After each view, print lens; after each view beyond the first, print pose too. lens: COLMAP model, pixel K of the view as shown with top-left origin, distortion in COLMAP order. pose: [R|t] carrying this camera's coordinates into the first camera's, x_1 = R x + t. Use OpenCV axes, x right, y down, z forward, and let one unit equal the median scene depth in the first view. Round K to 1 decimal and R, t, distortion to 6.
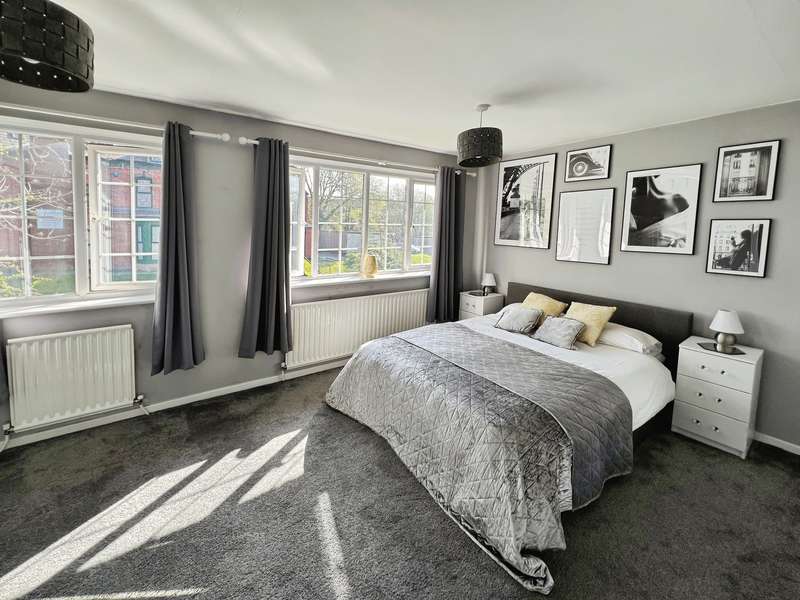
lens RADIAL K [[324.2, 0, 401.8], [0, 324.2, 294.4], [0, 0, 1]] dist [-0.000814, 0.000098]
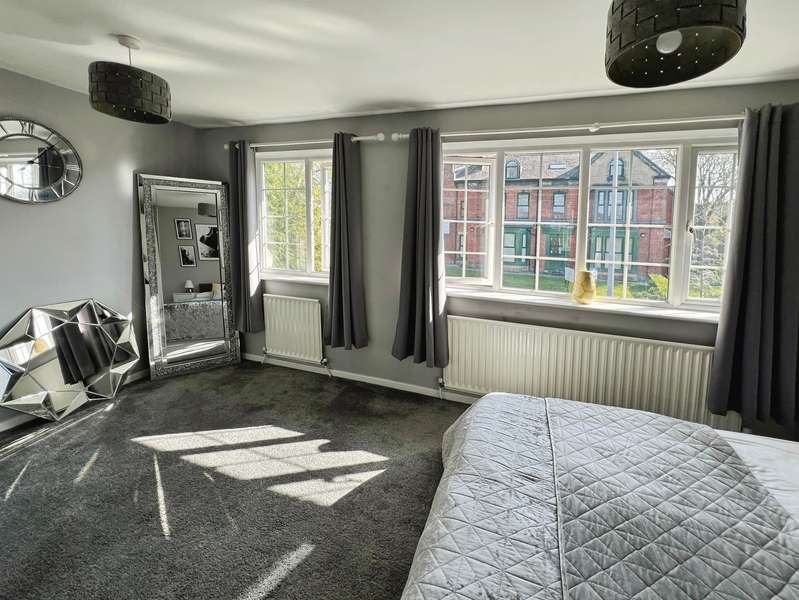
lens RADIAL K [[331.7, 0, 400.3], [0, 331.7, 274.2], [0, 0, 1]] dist [-0.000722, 0.000050]
pose [[0.572656, 0.117105, -0.811389, 0.316604], [-0.188864, 0.981967, 0.008430, -0.063150], [0.797744, 0.148414, 0.584446, 0.399272]]
